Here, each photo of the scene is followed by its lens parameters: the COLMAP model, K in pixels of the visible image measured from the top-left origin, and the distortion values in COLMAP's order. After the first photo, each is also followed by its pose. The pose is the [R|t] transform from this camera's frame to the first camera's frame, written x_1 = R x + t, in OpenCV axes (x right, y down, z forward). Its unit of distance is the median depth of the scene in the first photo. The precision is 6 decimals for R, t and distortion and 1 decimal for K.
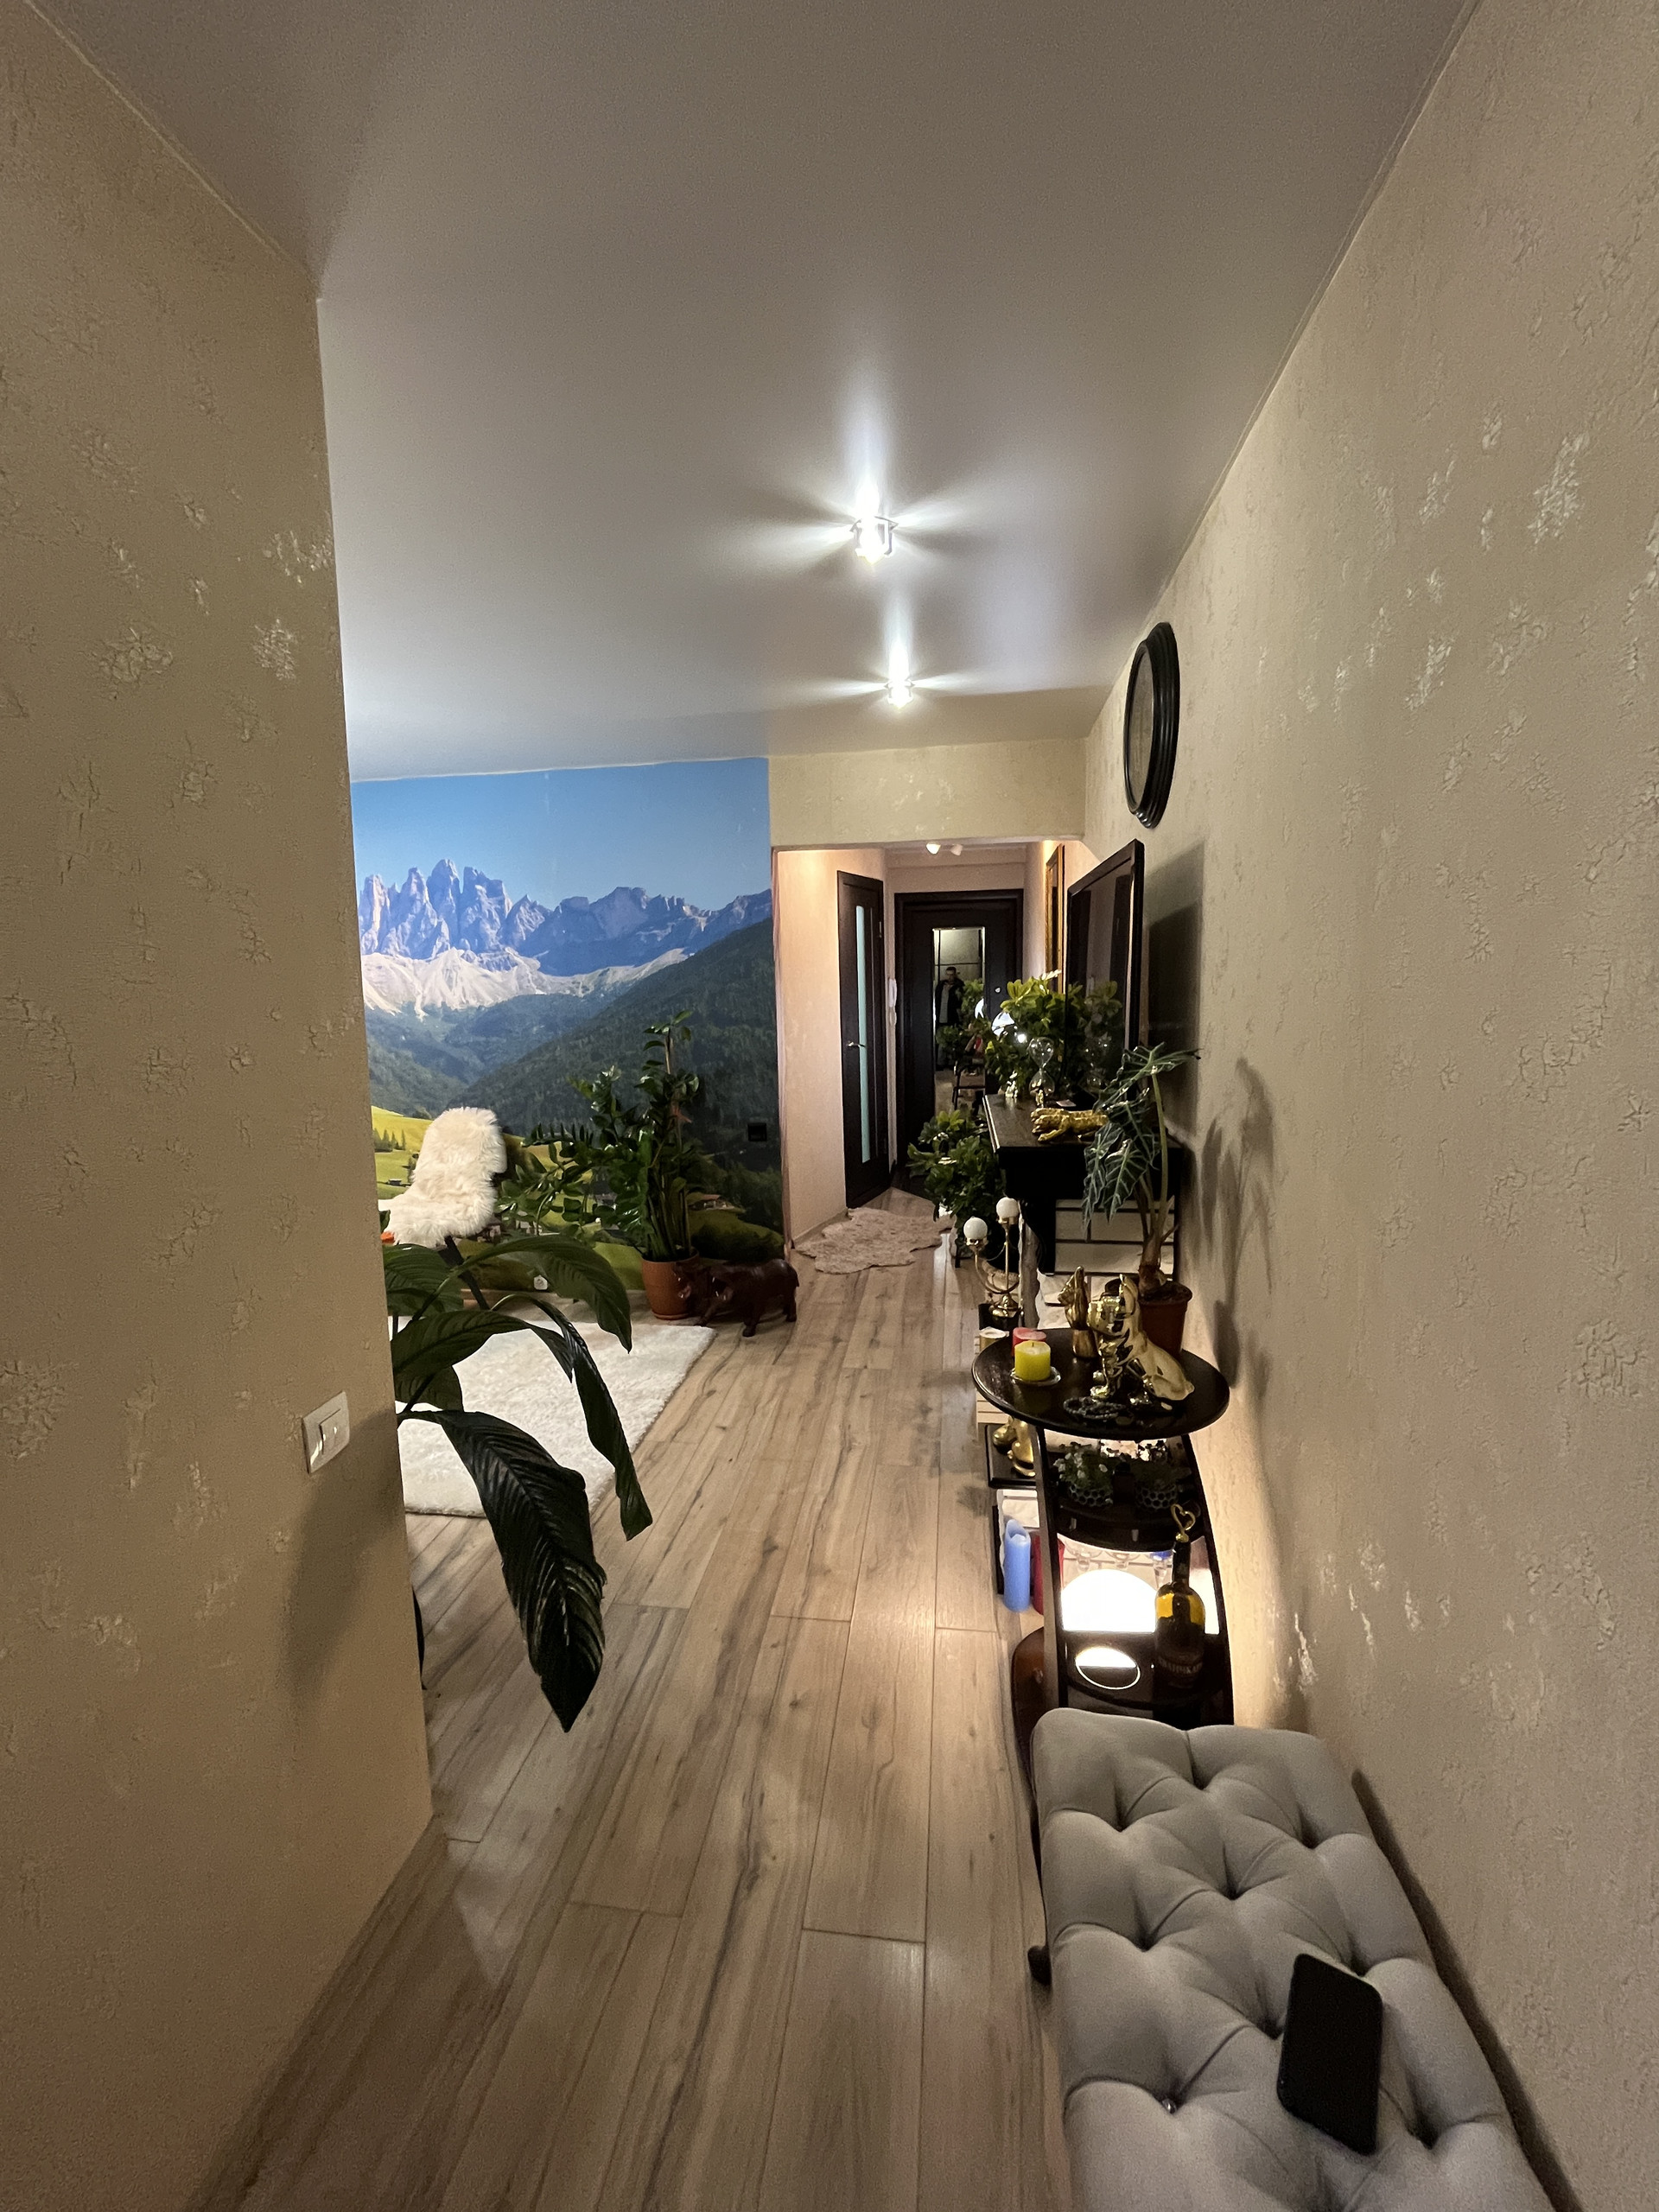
lens RADIAL K [[899.0, 0, 830.4], [0, 899.0, 1110.7], [0, 0, 1]] dist [-0.002289, 0.000621]
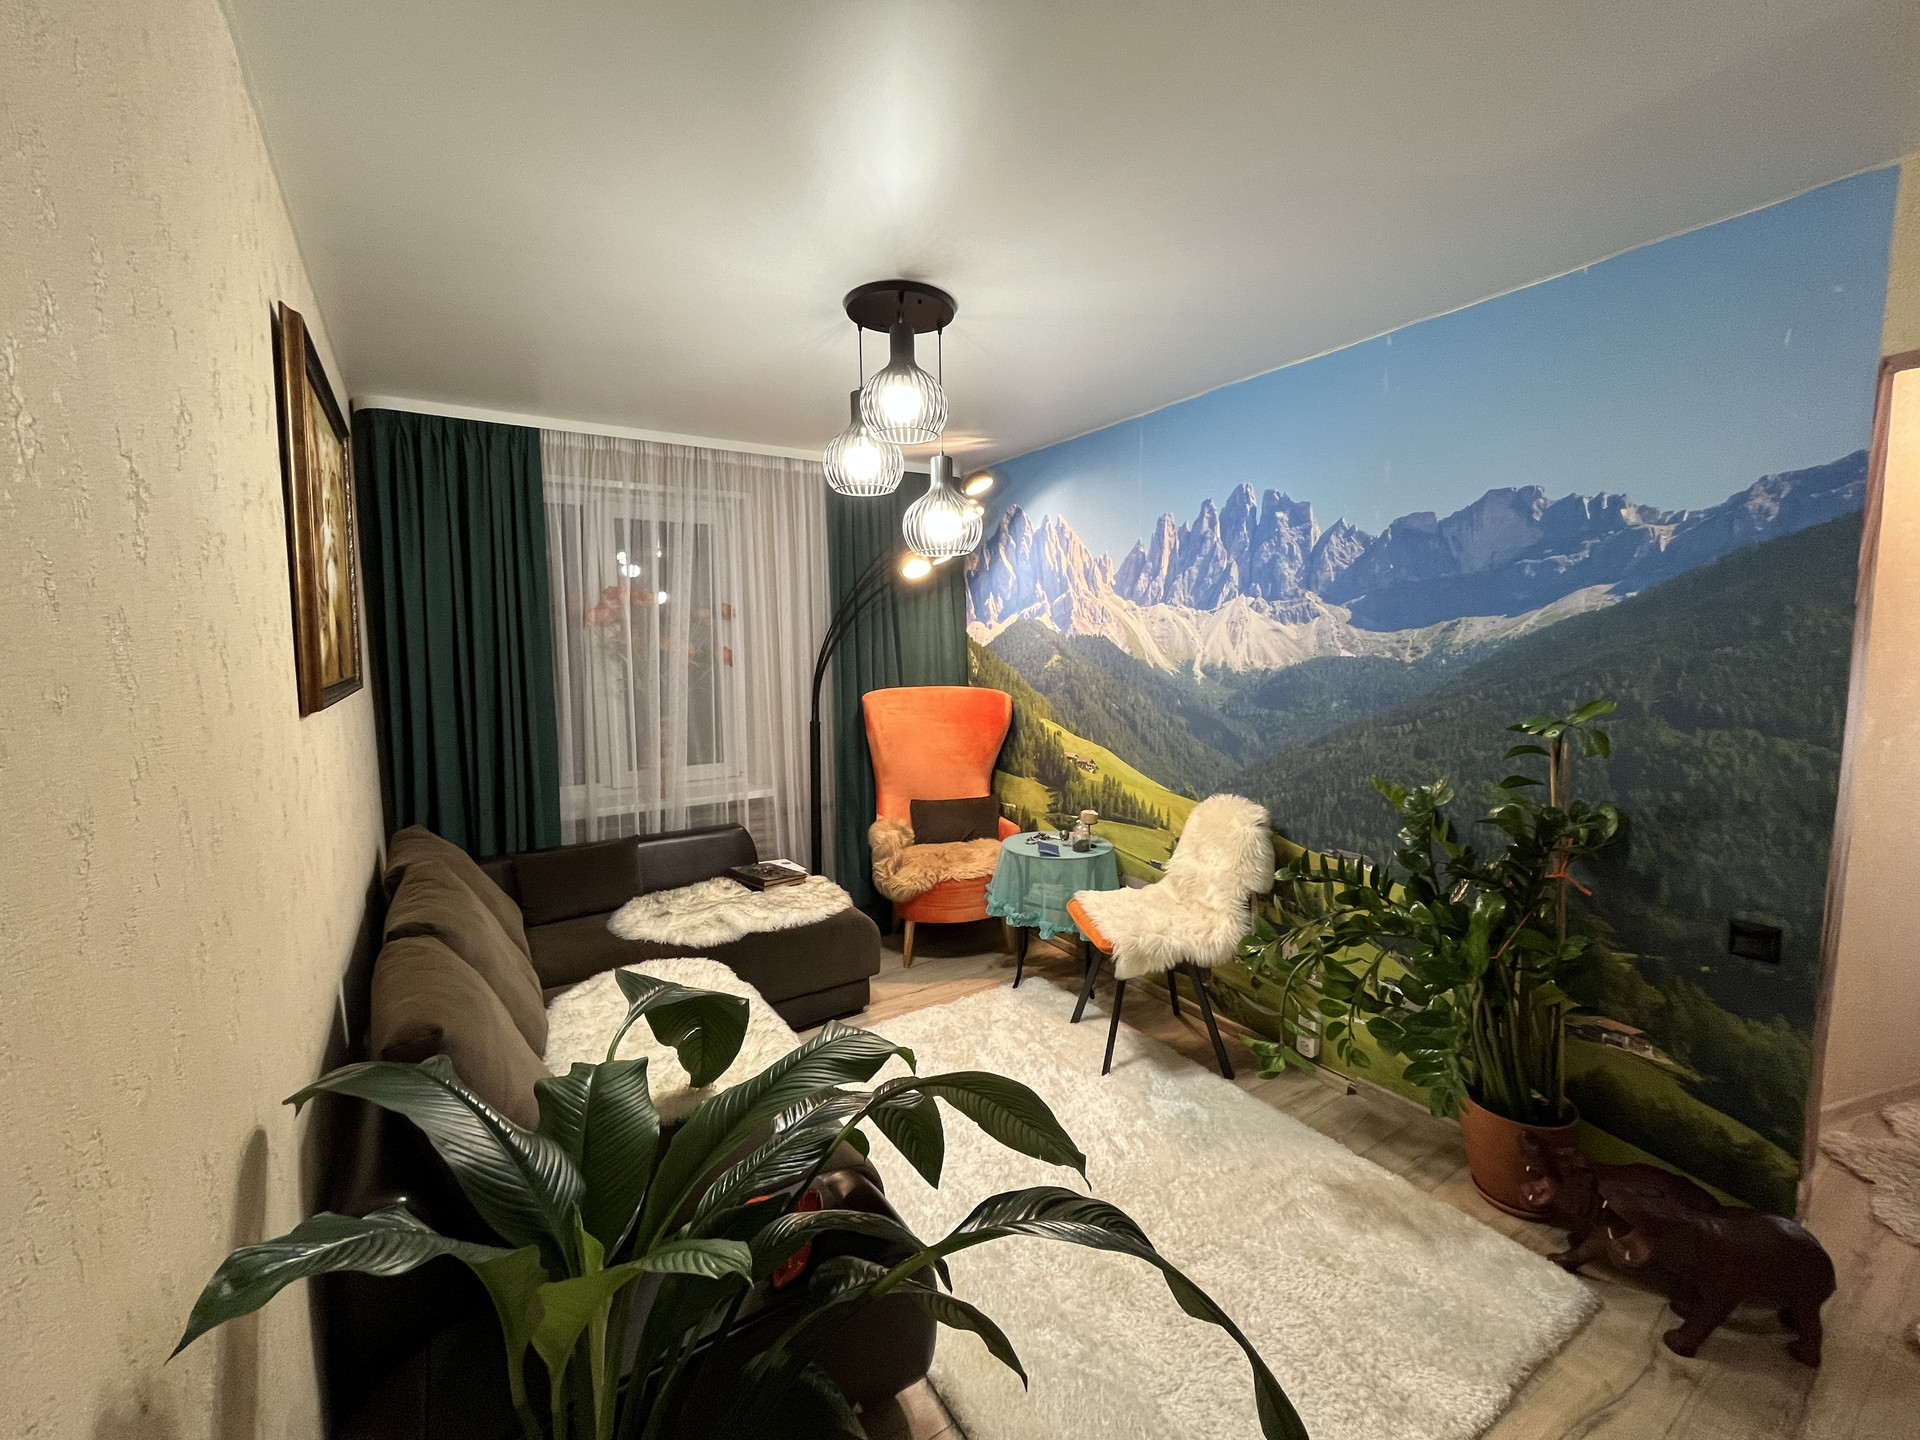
lens RADIAL K [[780.3, 0, 957.0], [0, 780.3, 720.1], [0, 0, 1]] dist [-0.002289, 0.000621]
pose [[0.652185, 0.091091, -0.752567, -0.055171], [-0.102626, 0.994224, 0.031404, -0.067469], [0.751081, 0.056752, 0.657766, 0.366125]]
